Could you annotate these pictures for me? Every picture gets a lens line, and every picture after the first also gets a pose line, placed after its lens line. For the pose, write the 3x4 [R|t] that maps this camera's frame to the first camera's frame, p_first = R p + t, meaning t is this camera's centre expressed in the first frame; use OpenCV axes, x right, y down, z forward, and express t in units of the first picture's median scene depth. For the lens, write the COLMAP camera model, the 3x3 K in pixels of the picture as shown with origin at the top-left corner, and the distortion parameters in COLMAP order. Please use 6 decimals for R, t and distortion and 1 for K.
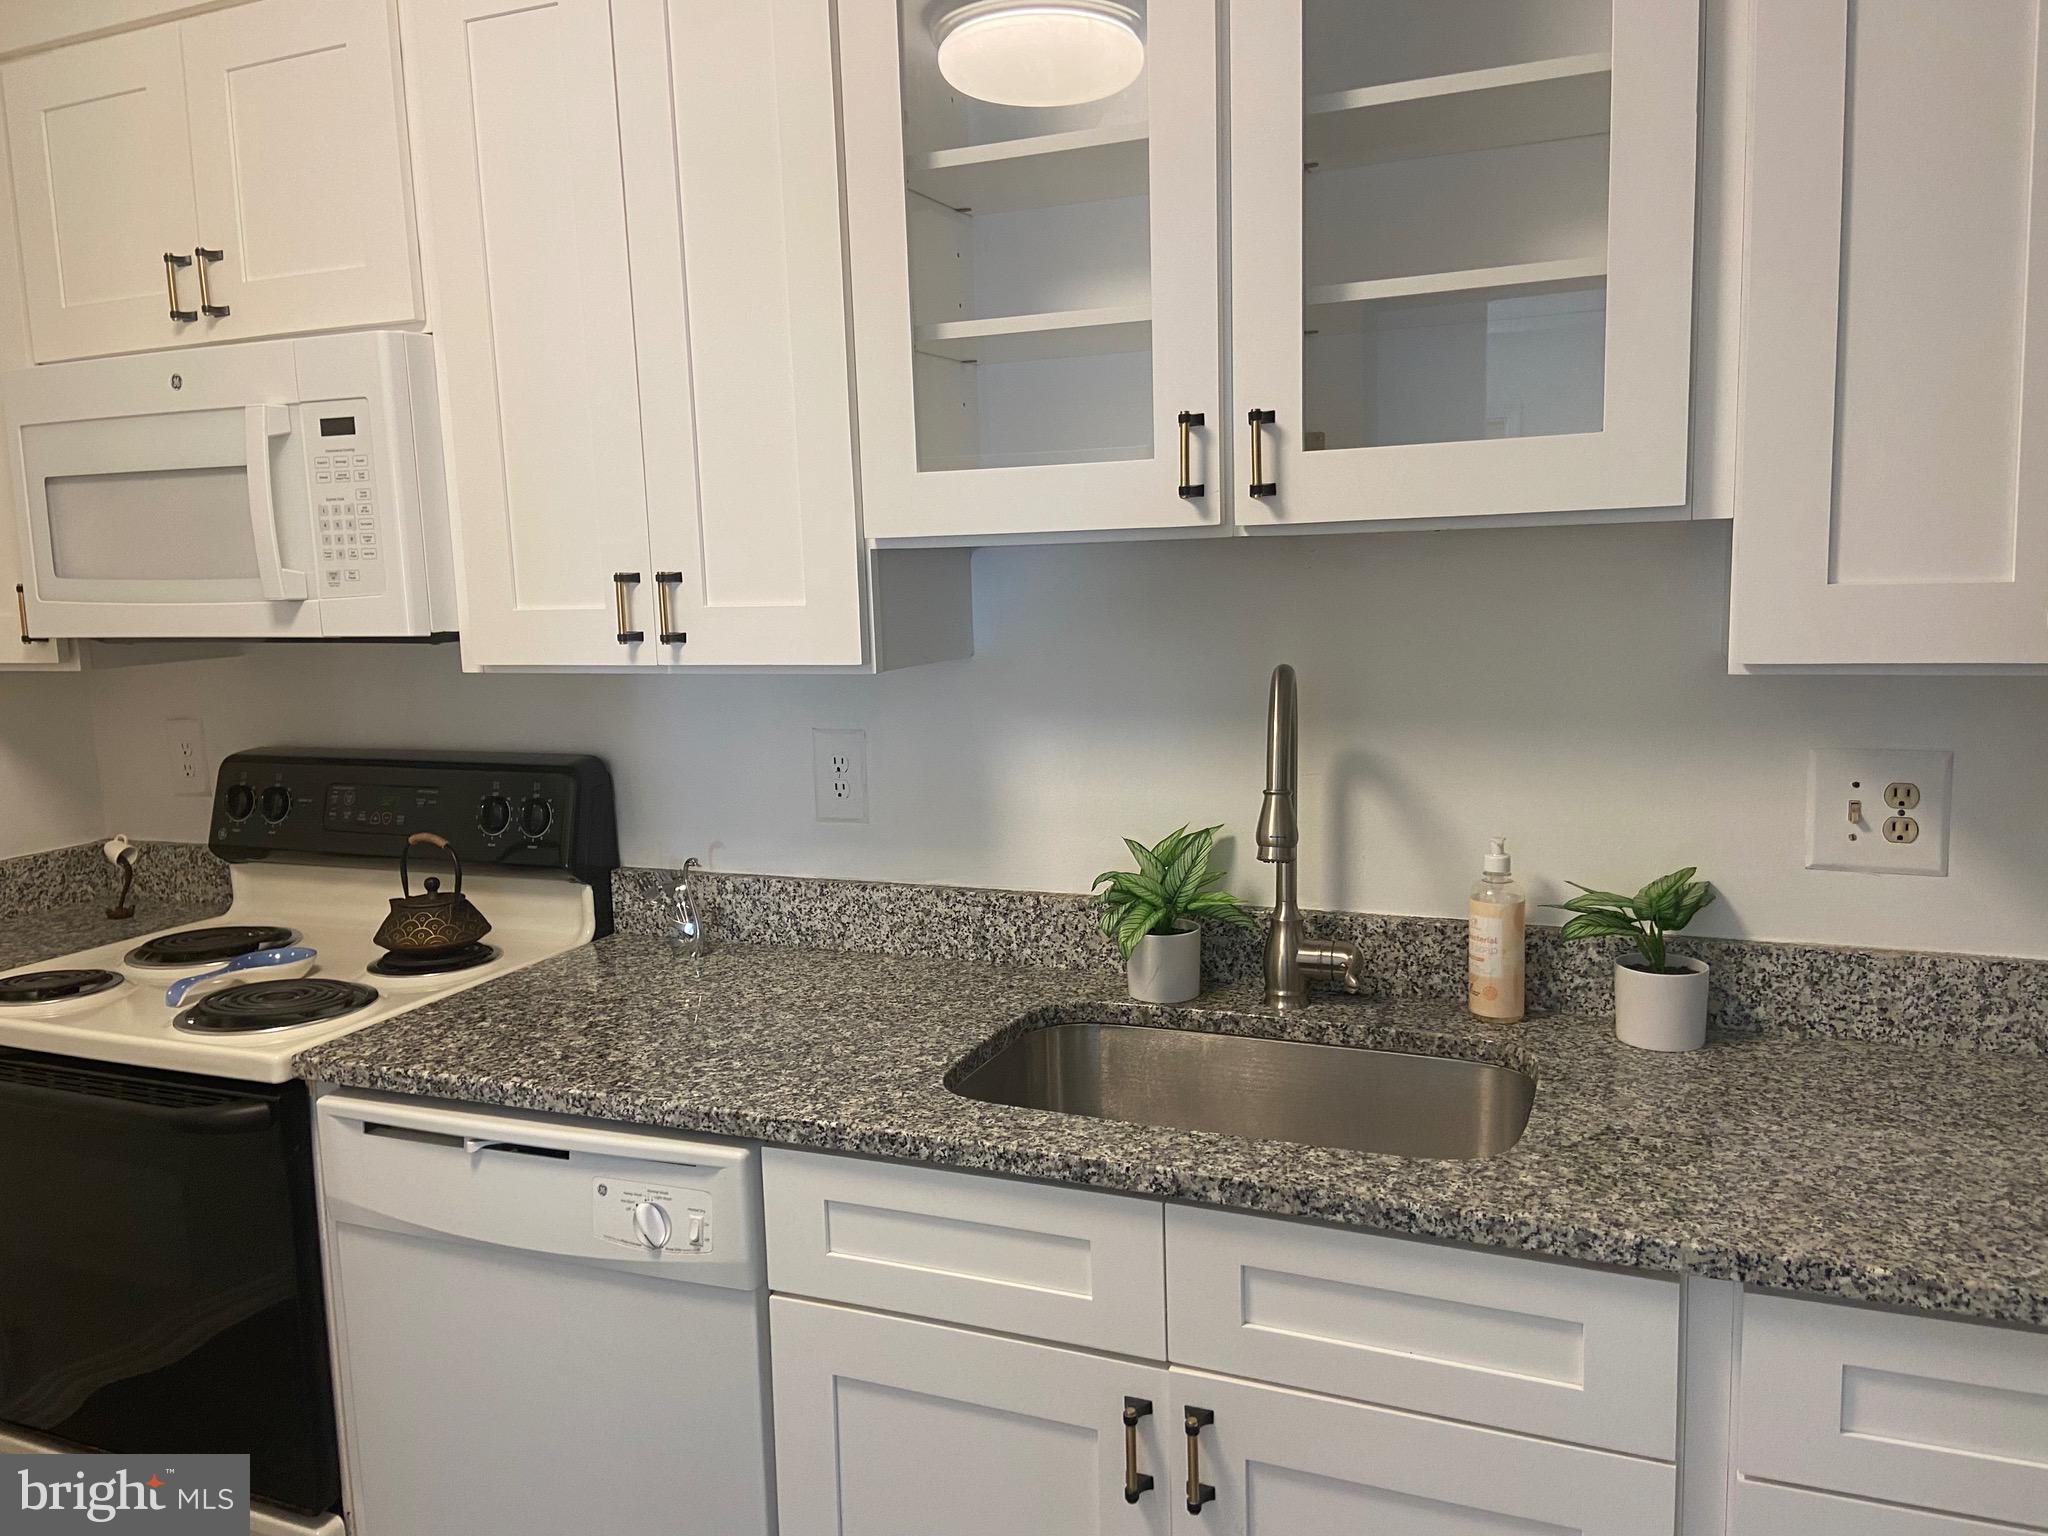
lens RADIAL K [[1615.6, 0, 1024.0], [0, 1615.6, 768.0], [0, 0, 1]] dist [0.129071, -0.154758]
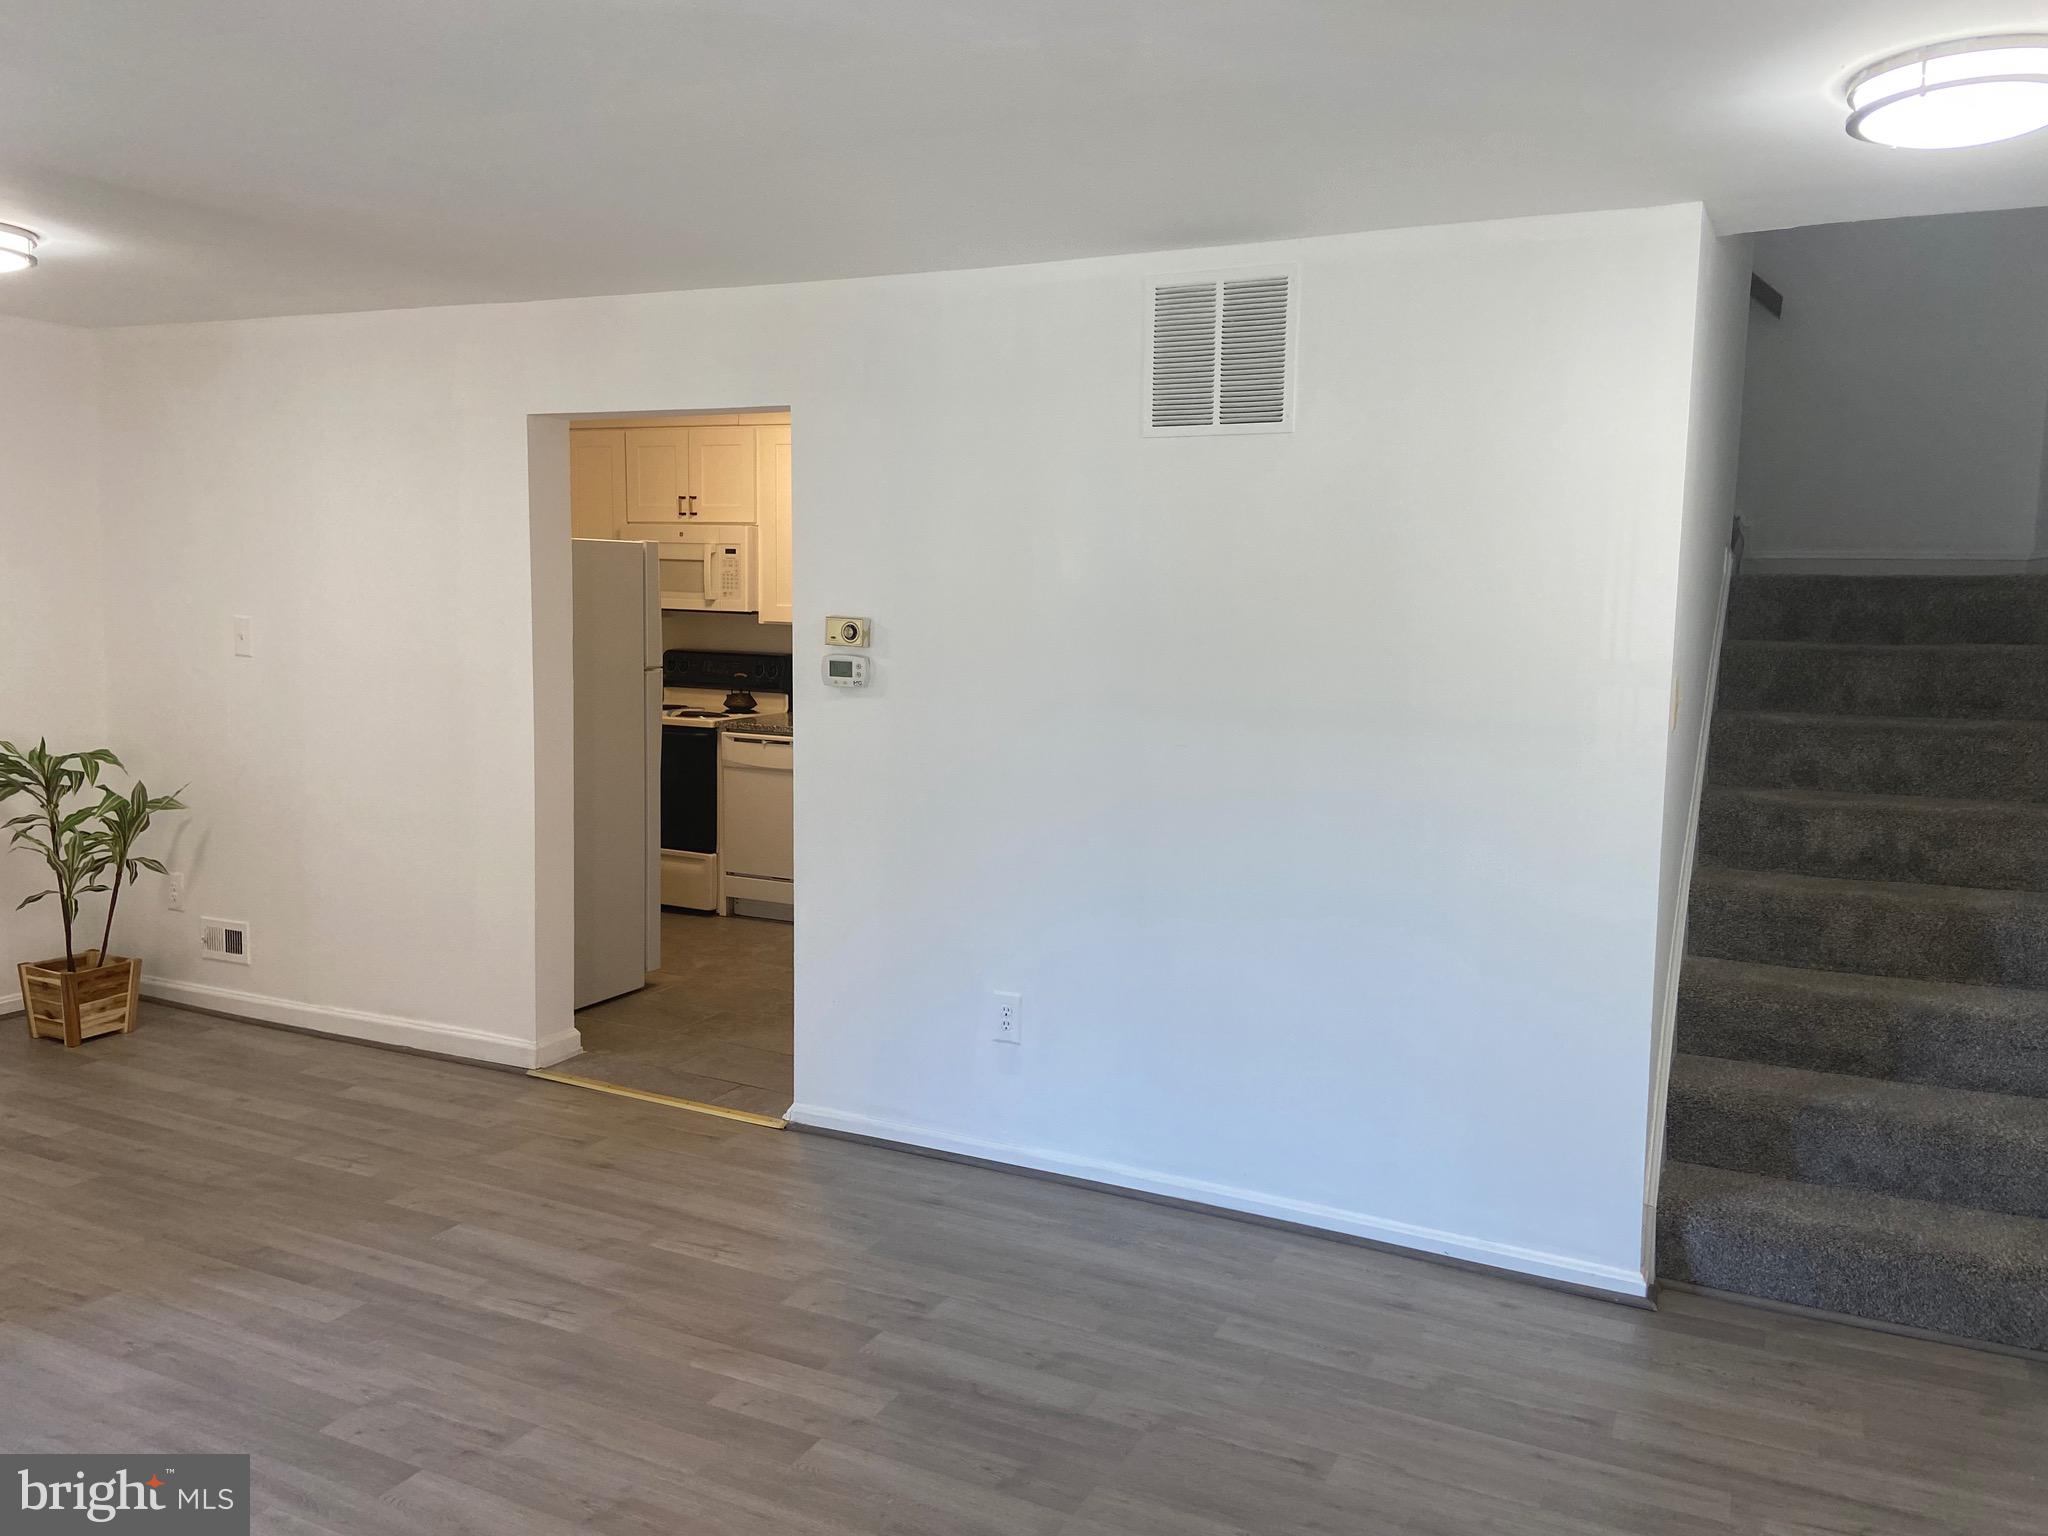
lens RADIAL K [[1615.6, 0, 1024.0], [0, 1615.6, 768.0], [0, 0, 1]] dist [0.129071, -0.154758]
pose [[0.997124, 0.061035, -0.044919, 0.389567], [-0.062044, 0.997843, -0.021427, 0.287616], [0.043514, 0.024152, 0.998761, -2.408080]]
